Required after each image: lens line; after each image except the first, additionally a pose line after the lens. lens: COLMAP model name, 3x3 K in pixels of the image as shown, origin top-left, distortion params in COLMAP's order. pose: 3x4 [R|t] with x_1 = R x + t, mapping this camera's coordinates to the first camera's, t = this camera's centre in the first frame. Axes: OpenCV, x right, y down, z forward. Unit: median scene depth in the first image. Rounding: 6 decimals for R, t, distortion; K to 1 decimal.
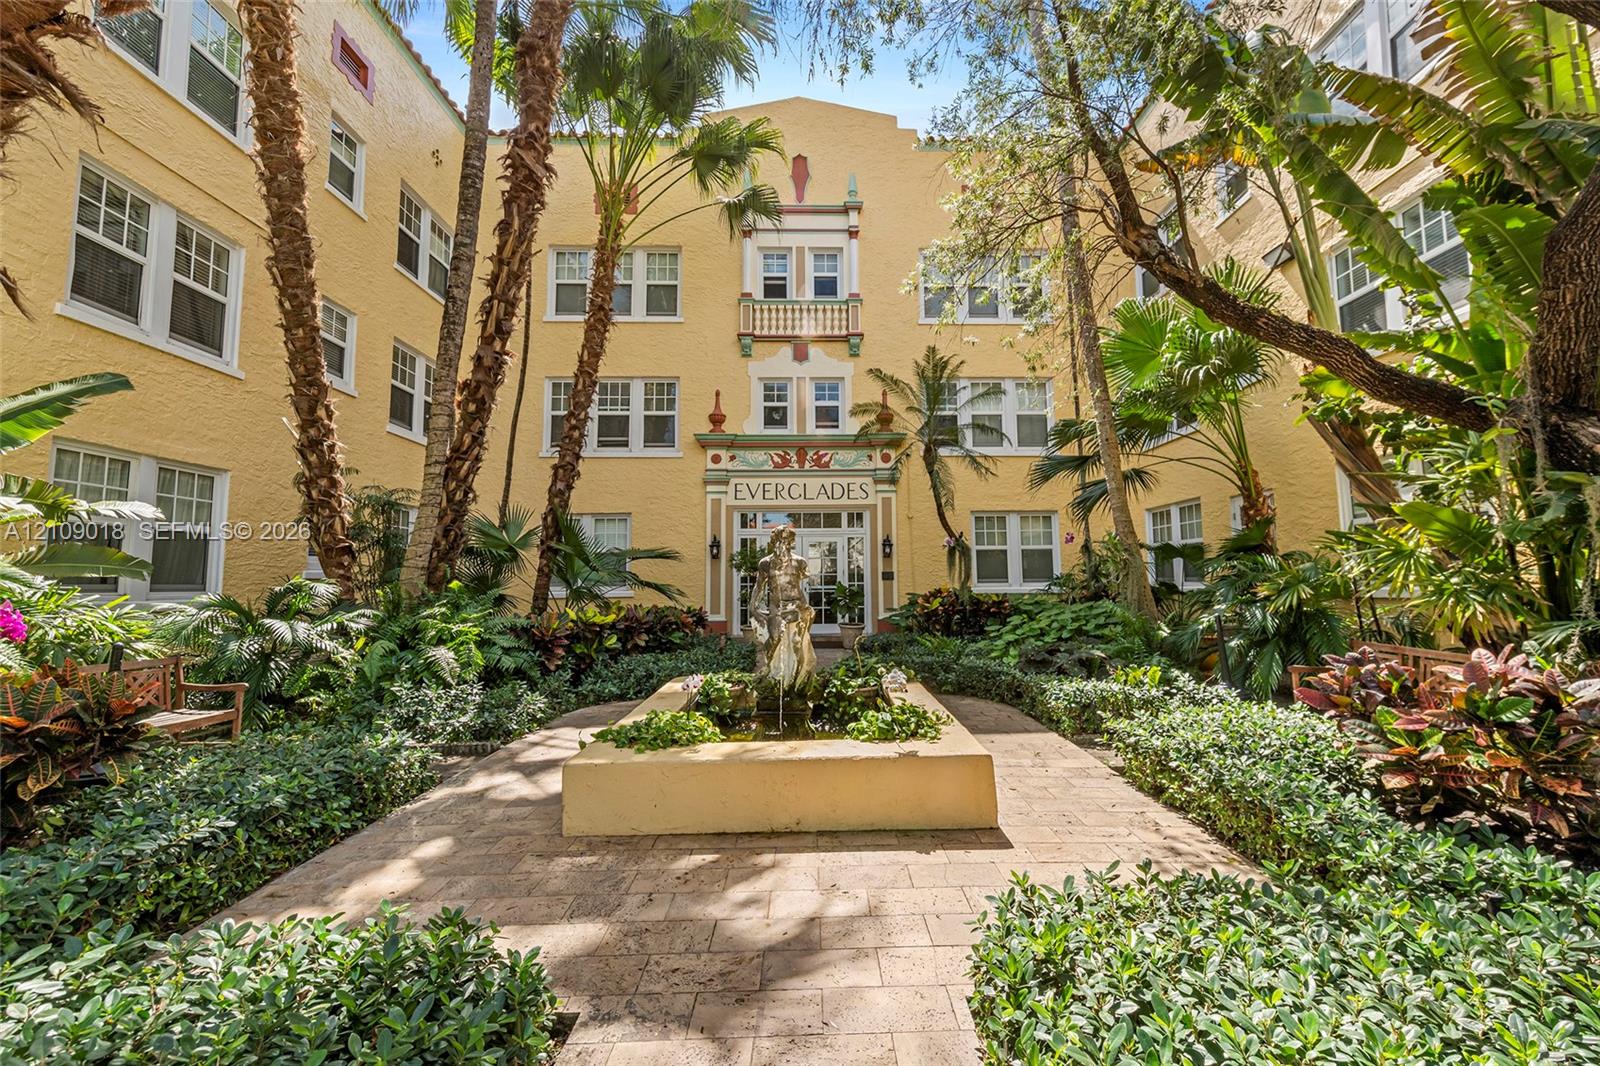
lens RADIAL K [[644.1, 0, 827.4], [0, 644.1, 523.5], [0, 0, 1]] dist [0.000307, 0.000071]
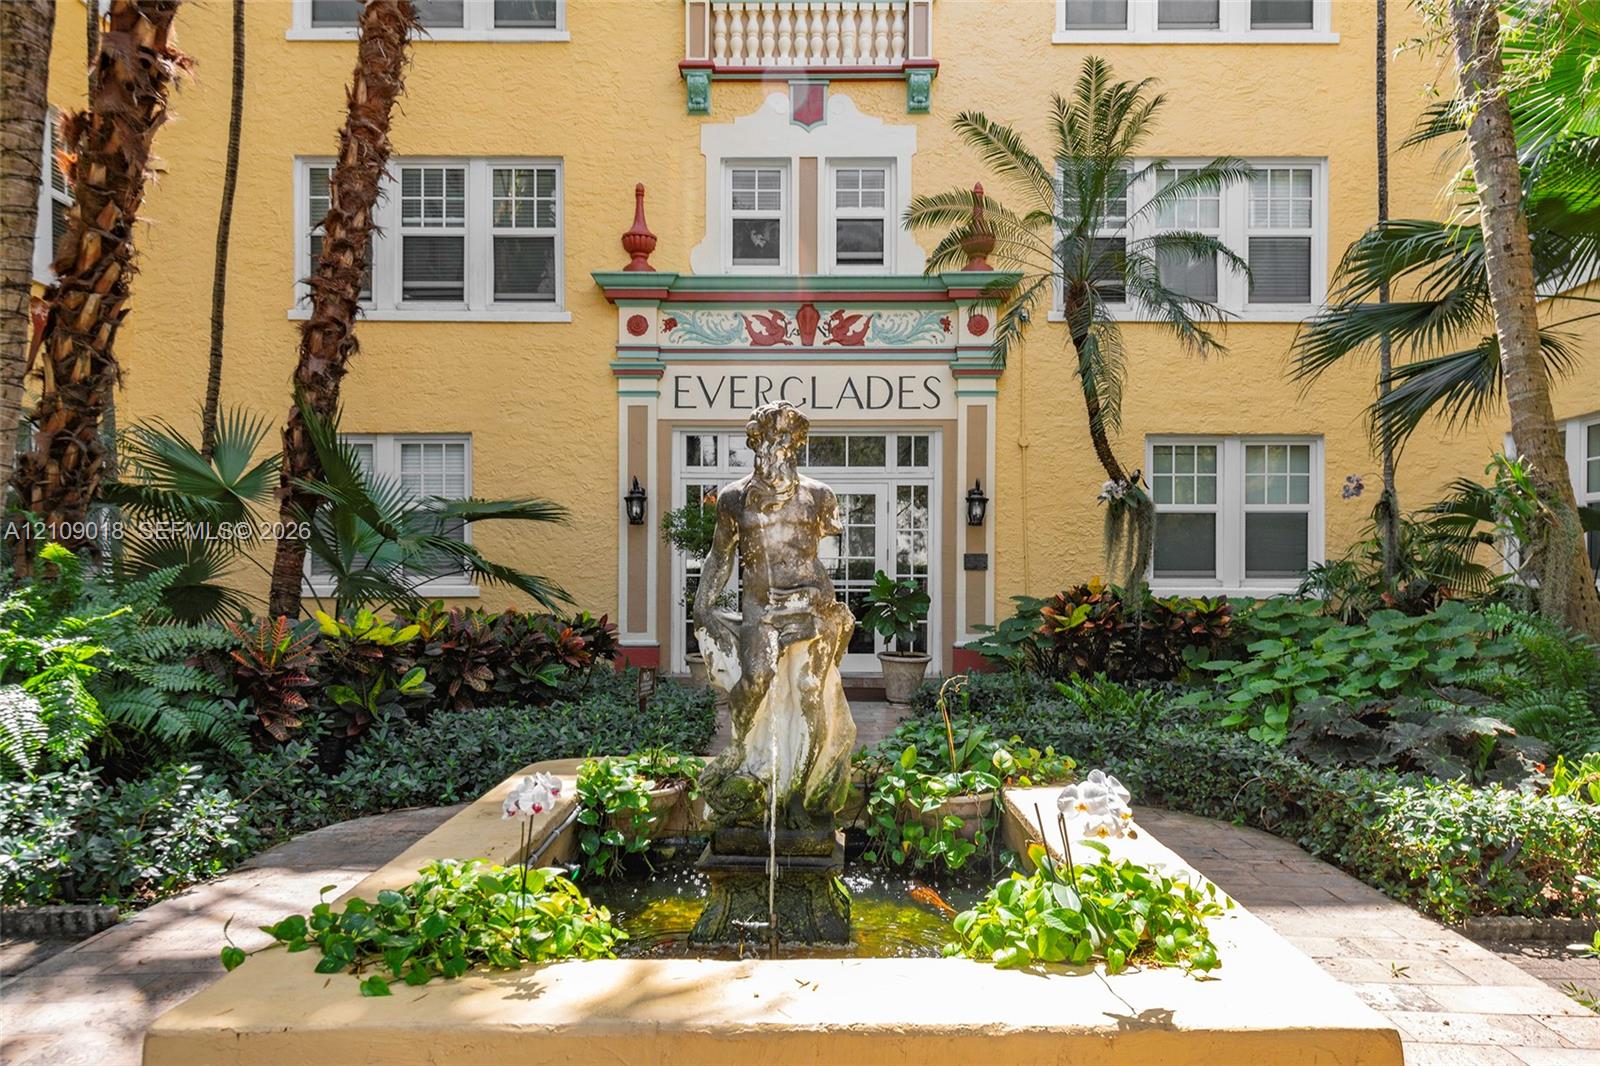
lens RADIAL K [[1109.7, 0, 823.8], [0, 1109.7, 602.4], [0, 0, 1]] dist [0.008684, -0.008861]
pose [[0.999780, 0.013947, -0.015670, -0.012354], [-0.012230, 0.994419, 0.104795, 0.024335], [0.017044, -0.104581, 0.994370, 0.134763]]
